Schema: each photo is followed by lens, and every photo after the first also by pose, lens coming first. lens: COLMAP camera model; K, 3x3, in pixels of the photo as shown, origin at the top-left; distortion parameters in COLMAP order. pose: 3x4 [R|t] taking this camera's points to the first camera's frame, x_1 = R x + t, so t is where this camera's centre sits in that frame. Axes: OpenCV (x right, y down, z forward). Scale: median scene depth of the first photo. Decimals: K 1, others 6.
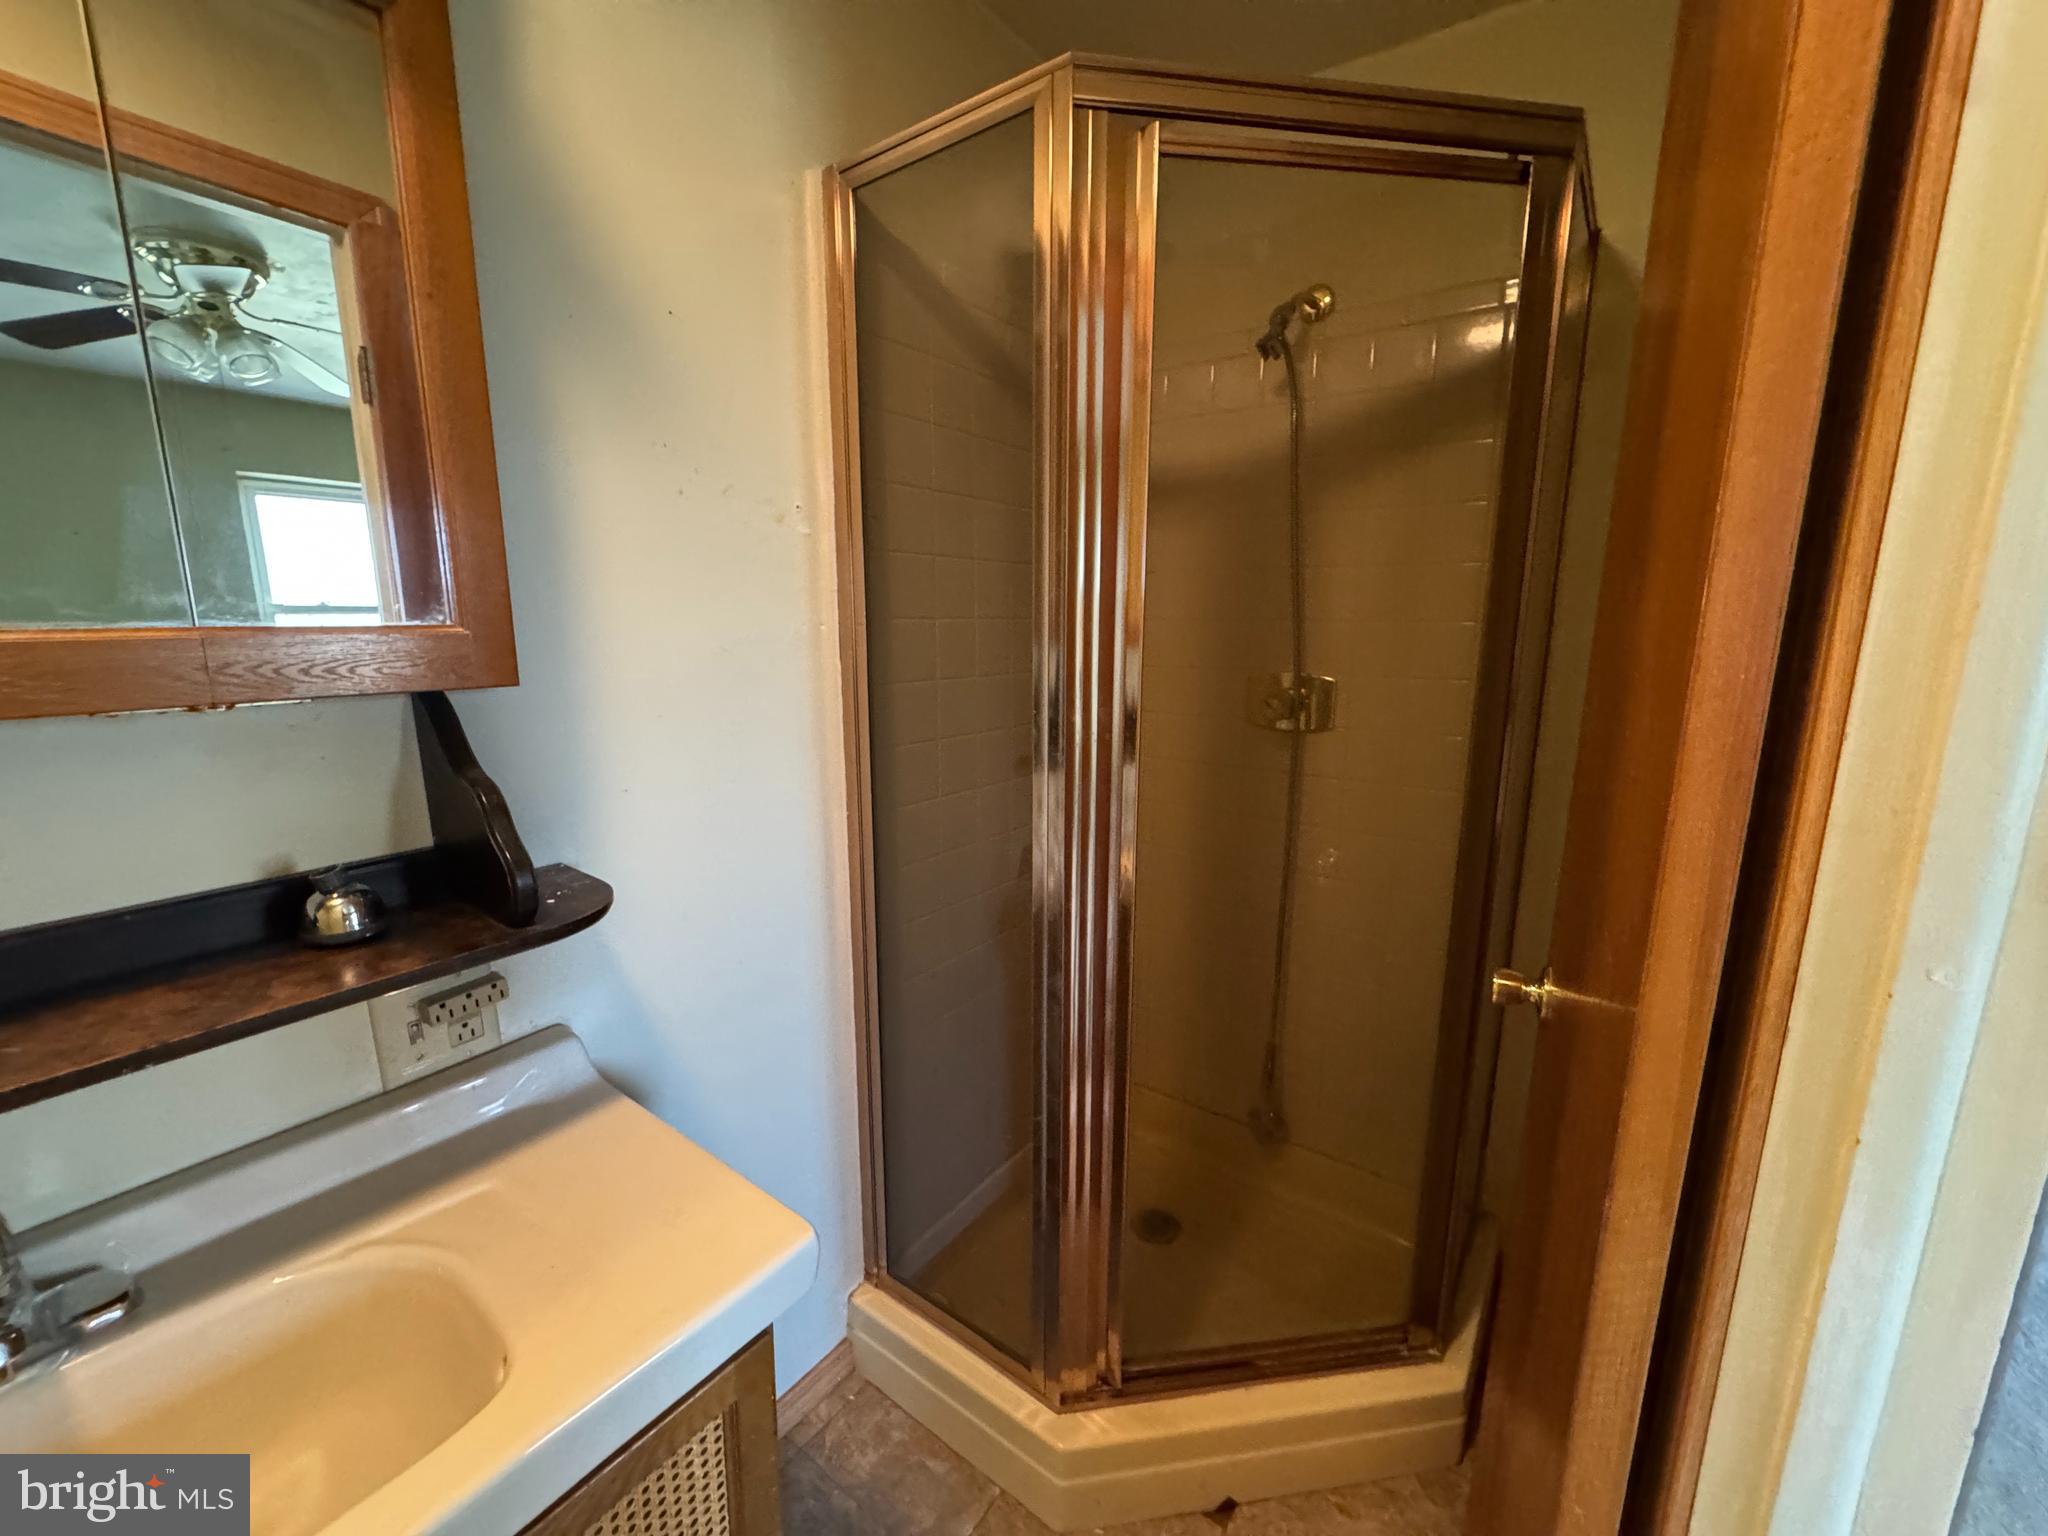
lens RADIAL K [[815.1, 0, 1016.9], [0, 815.1, 770.7], [0, 0, 1]] dist [0.001296, 0.000046]
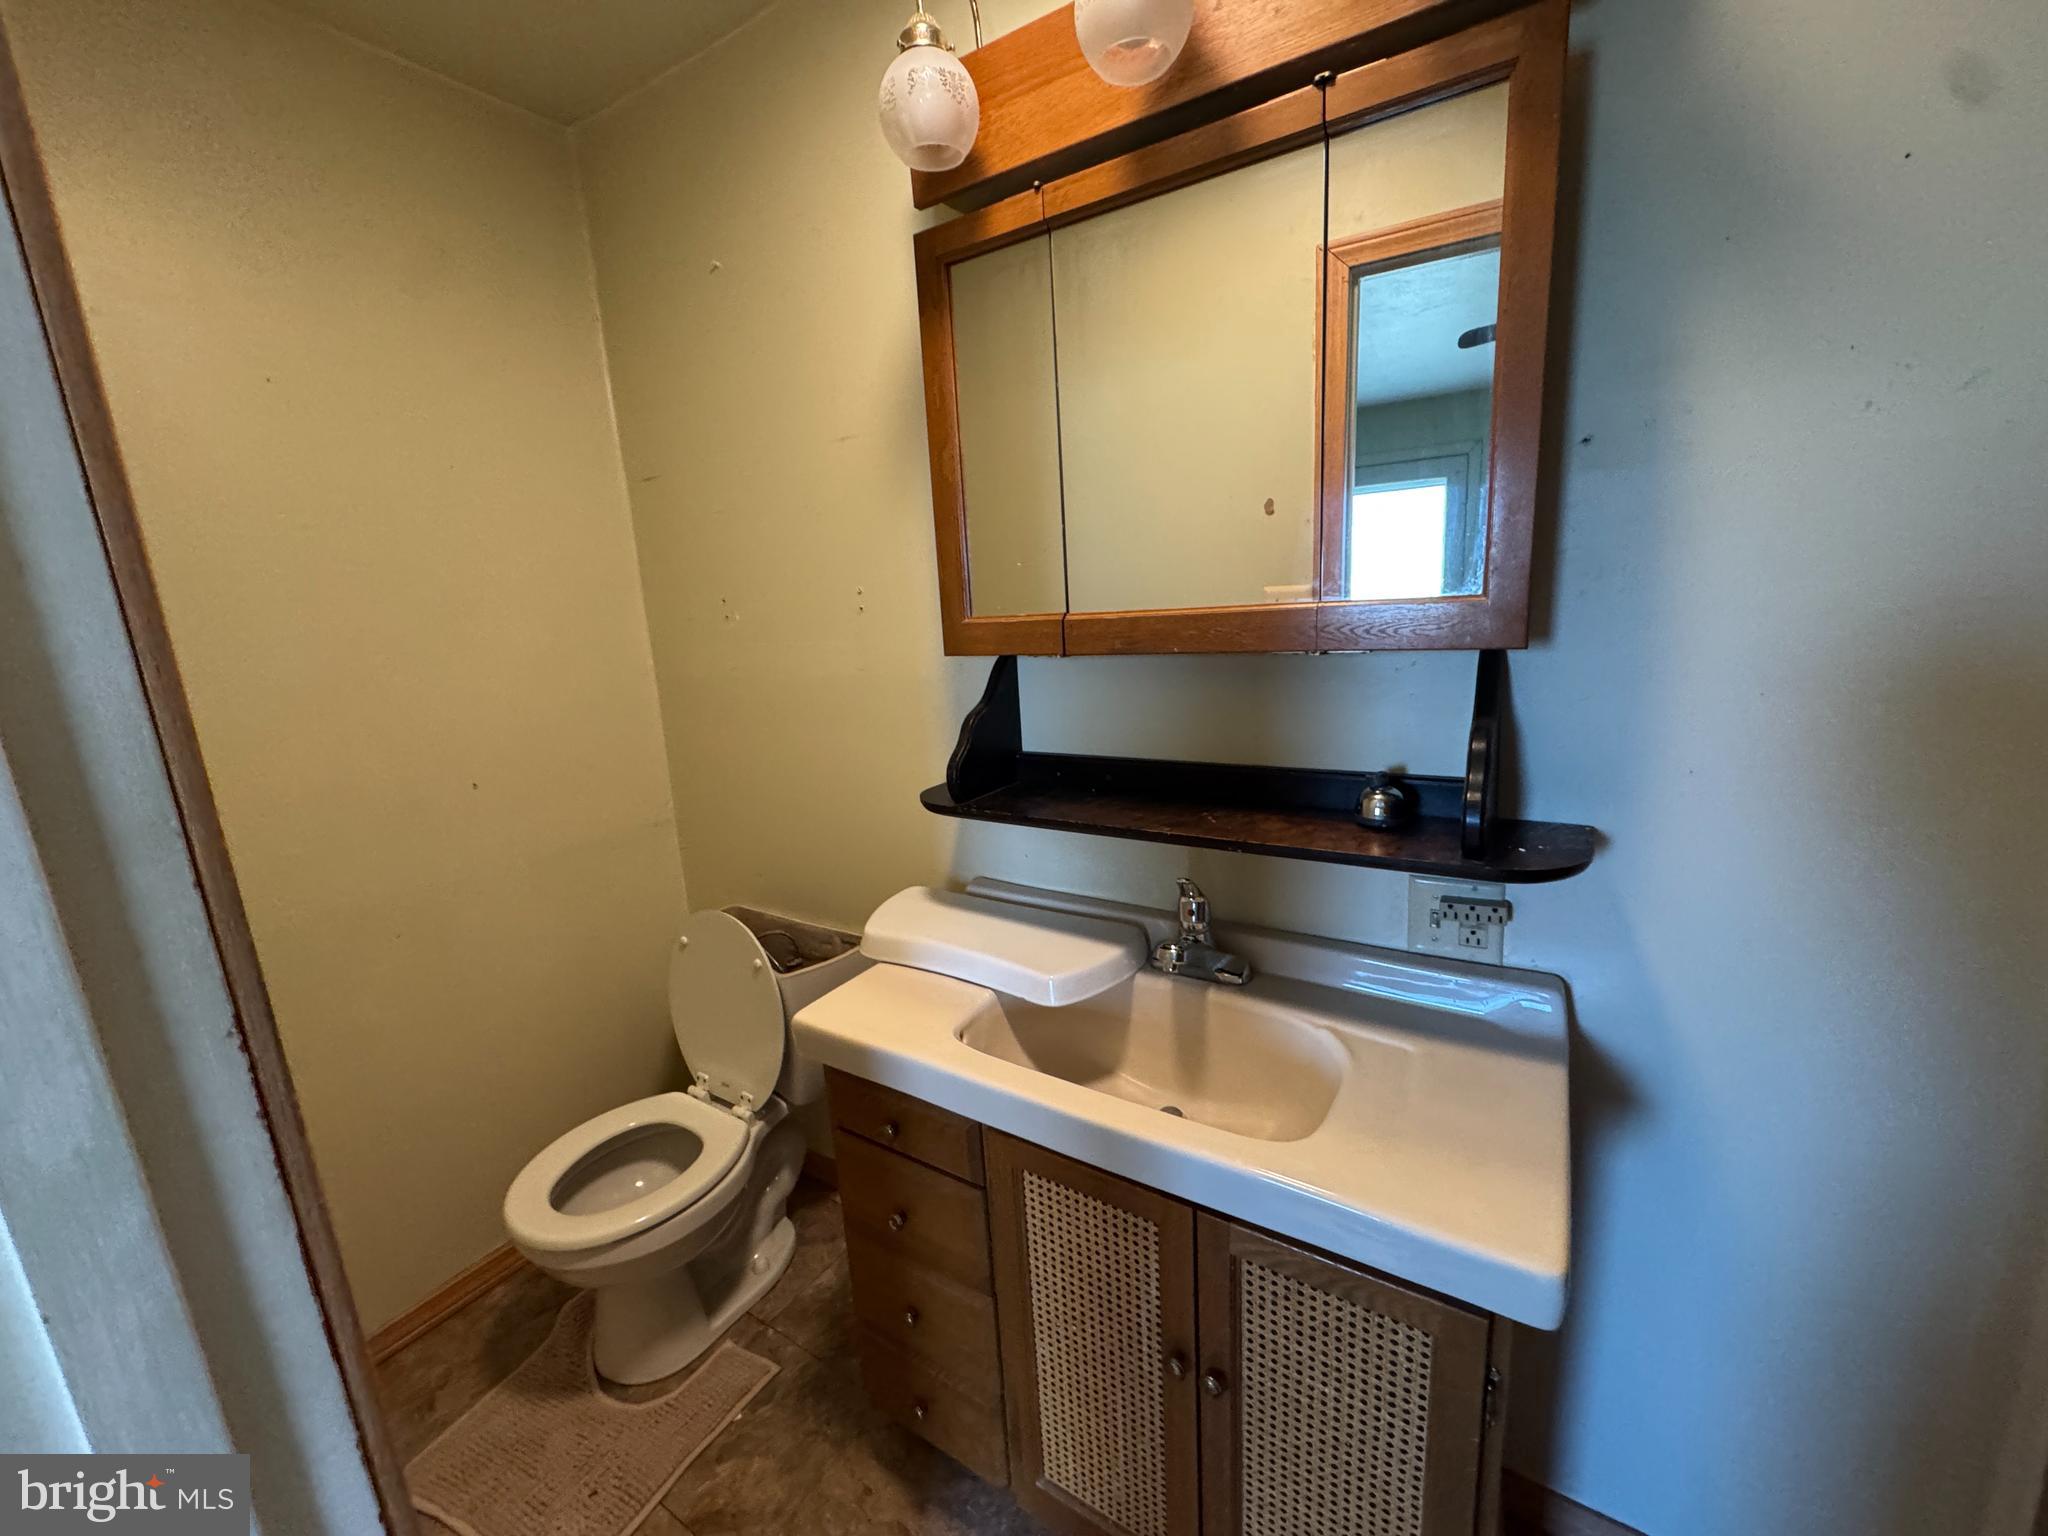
lens RADIAL K [[815.1, 0, 1018.6], [0, 815.1, 770.5], [0, 0, 1]] dist [0.001296, 0.000046]
pose [[0.071369, 0.195632, -0.978077, 0.421962], [-0.131167, 0.973903, 0.185226, -0.054000], [0.988788, 0.115072, 0.095167, 0.227024]]
